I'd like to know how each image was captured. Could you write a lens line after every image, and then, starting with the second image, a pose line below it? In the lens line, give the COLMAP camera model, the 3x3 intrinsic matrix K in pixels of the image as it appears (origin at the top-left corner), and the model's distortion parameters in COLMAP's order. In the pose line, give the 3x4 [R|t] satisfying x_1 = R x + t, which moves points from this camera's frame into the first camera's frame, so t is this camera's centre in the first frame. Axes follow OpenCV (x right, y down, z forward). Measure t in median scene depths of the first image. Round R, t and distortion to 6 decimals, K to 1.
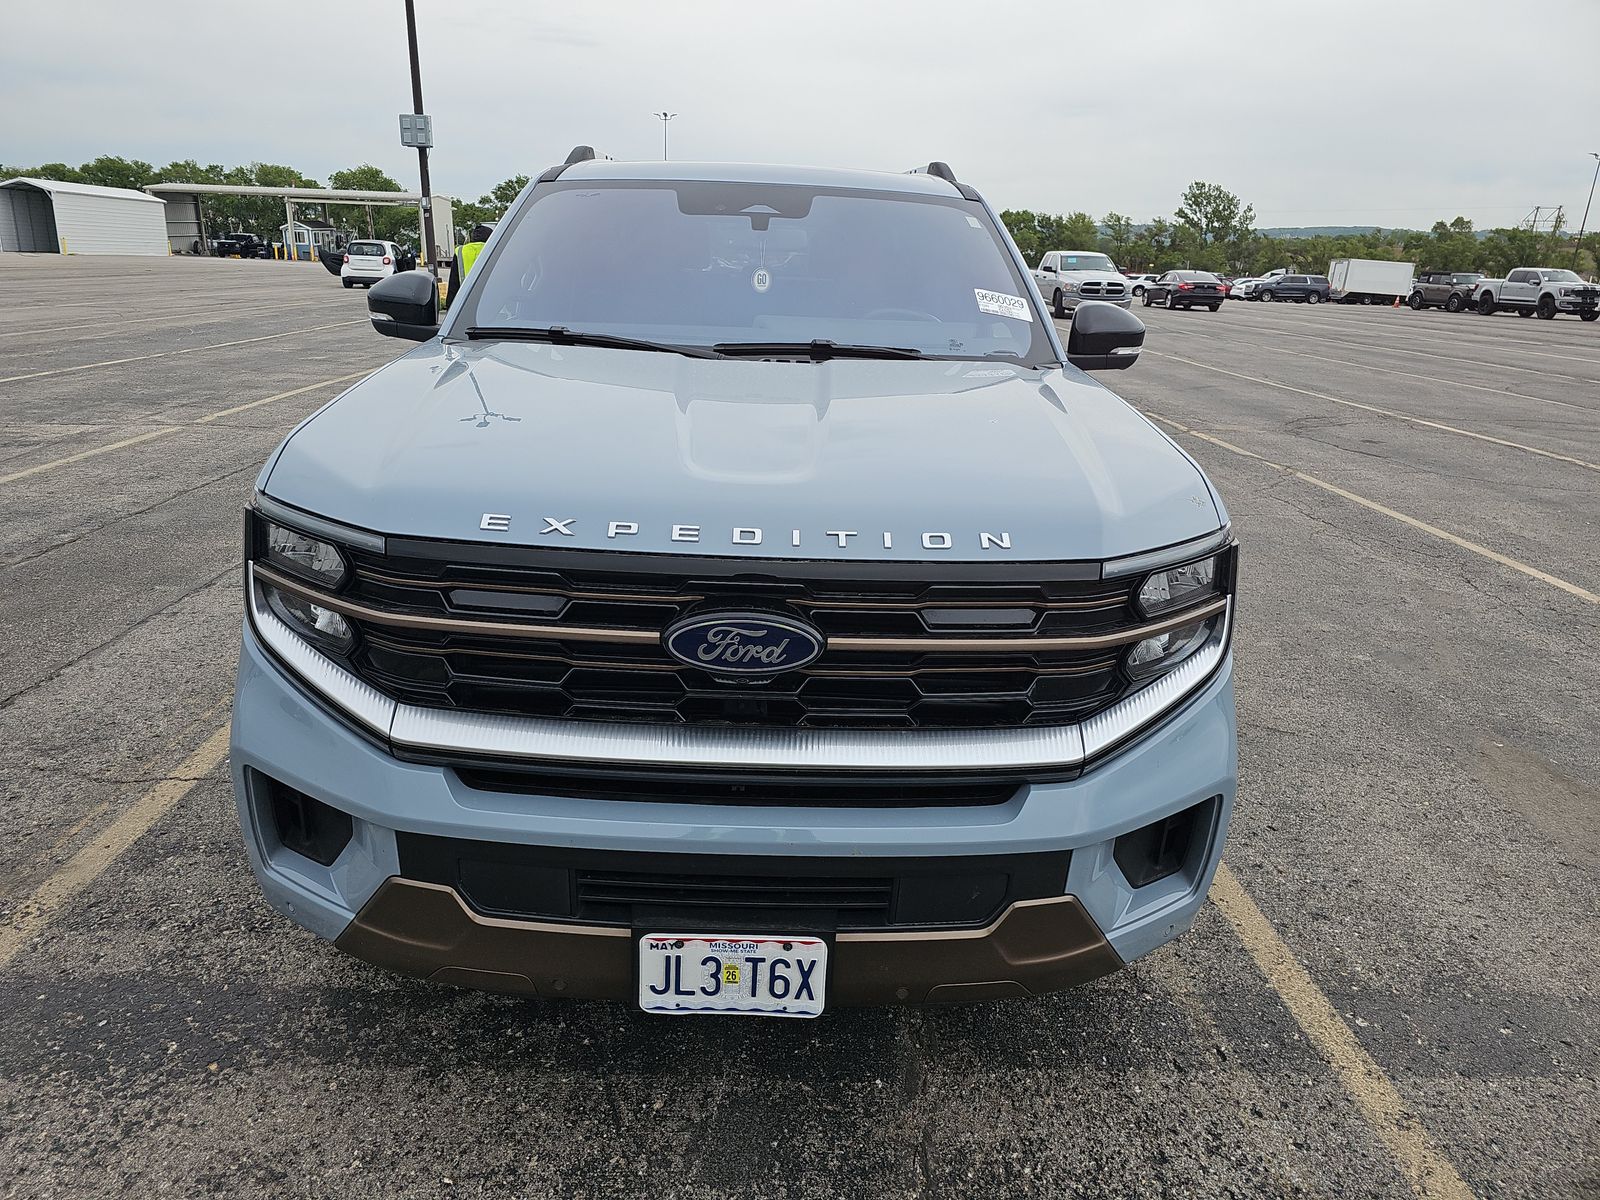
lens RADIAL K [[1063.7, 0, 781.1], [0, 1063.7, 565.3], [0, 0, 1]] dist [0.048296, -0.041354]
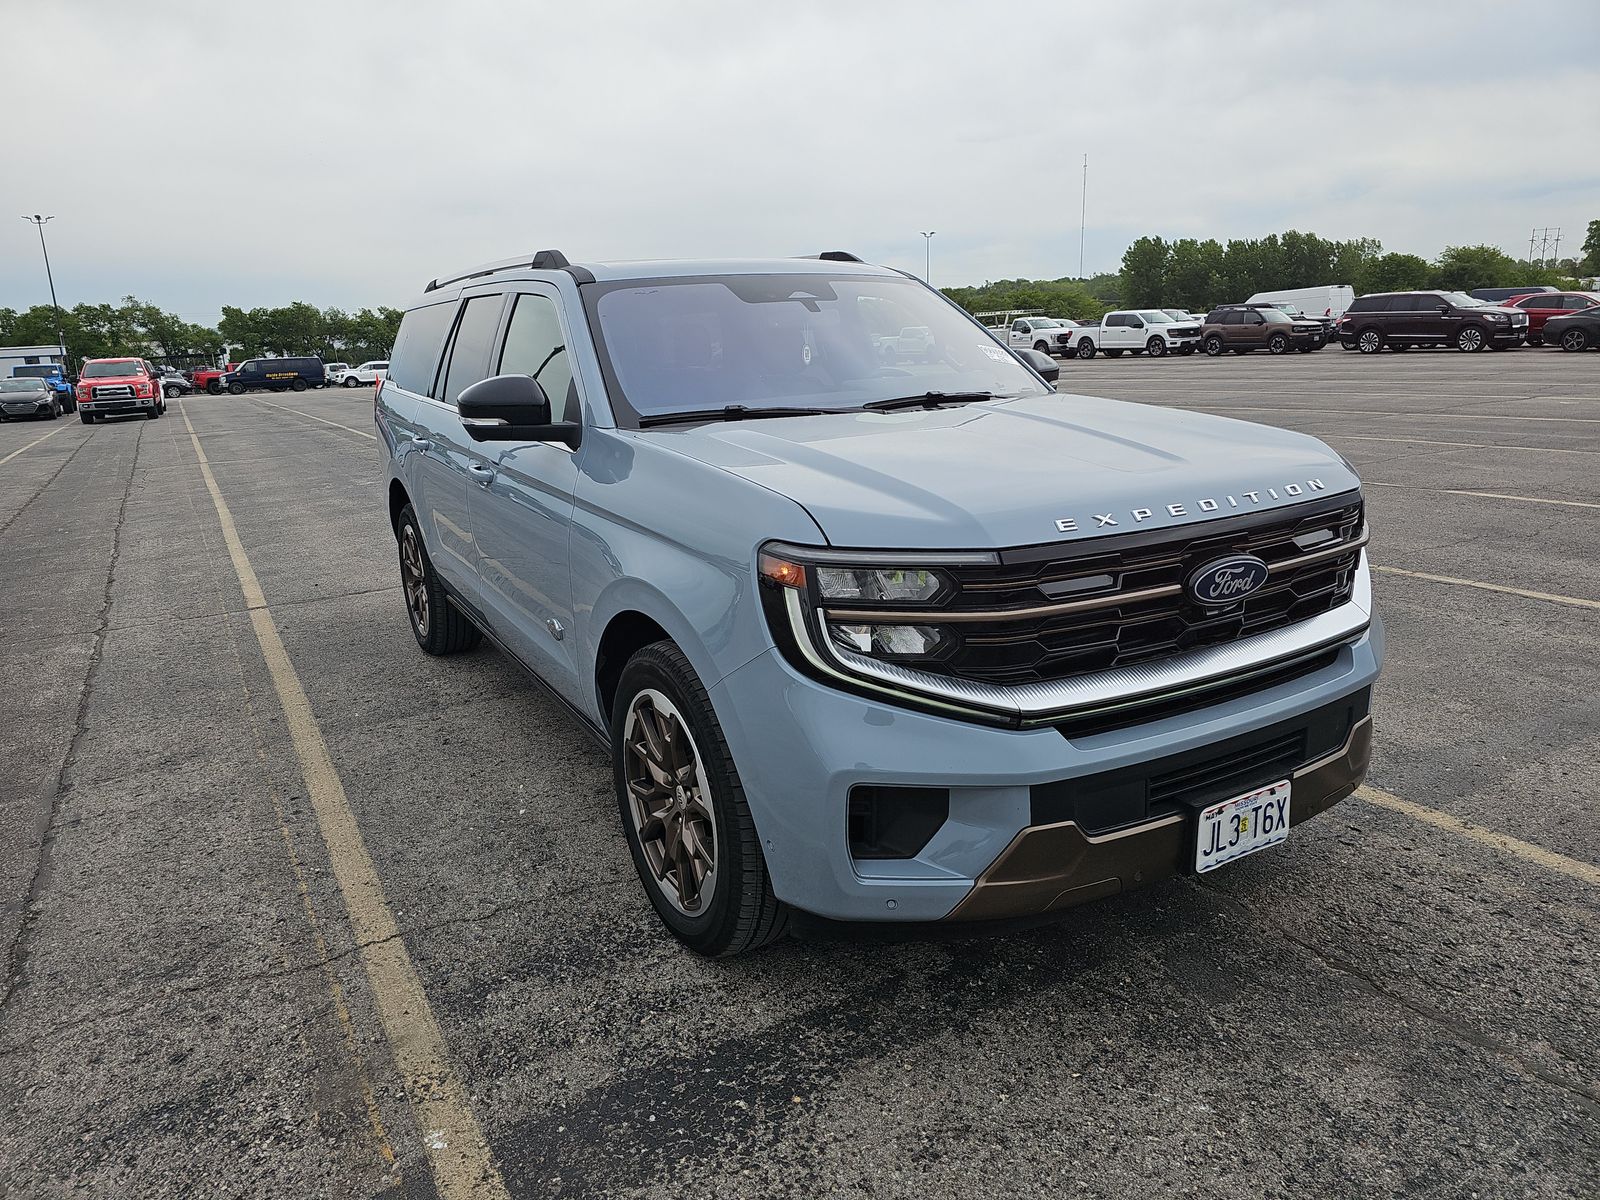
lens RADIAL K [[1053.2, 0, 810.0], [0, 1053.2, 572.0], [0, 0, 1]] dist [0.047331, -0.042961]
pose [[0.868357, -0.178327, 0.462769, -1.071682], [0.209591, 0.977649, -0.016550, -0.027010], [-0.449474, 0.111364, 0.886325, 0.009441]]
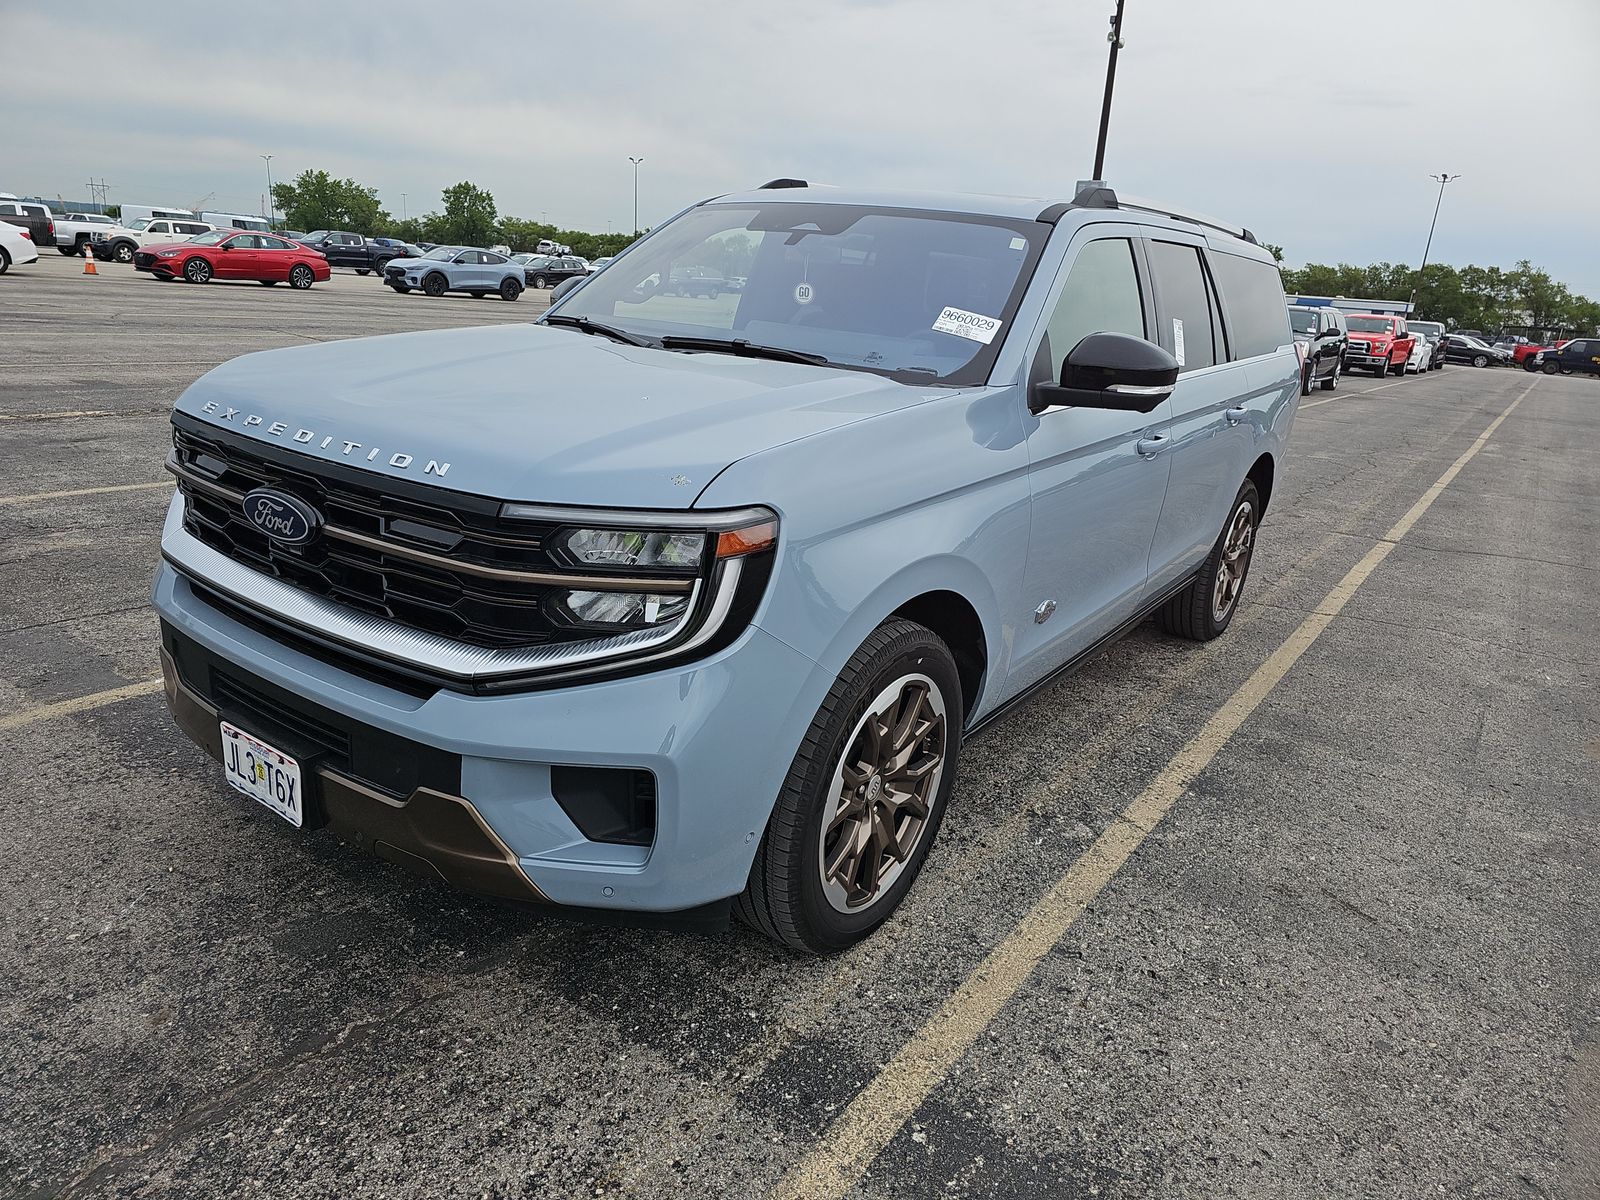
lens RADIAL K [[1060.8, 0, 781.2], [0, 1060.8, 599.1], [0, 0, 1]] dist [0.056633, -0.049023]
pose [[0.801726, 0.198113, -0.563903, 1.128153], [-0.214966, 0.975911, 0.037235, -0.007717], [0.557696, 0.091368, 0.825001, 0.249667]]
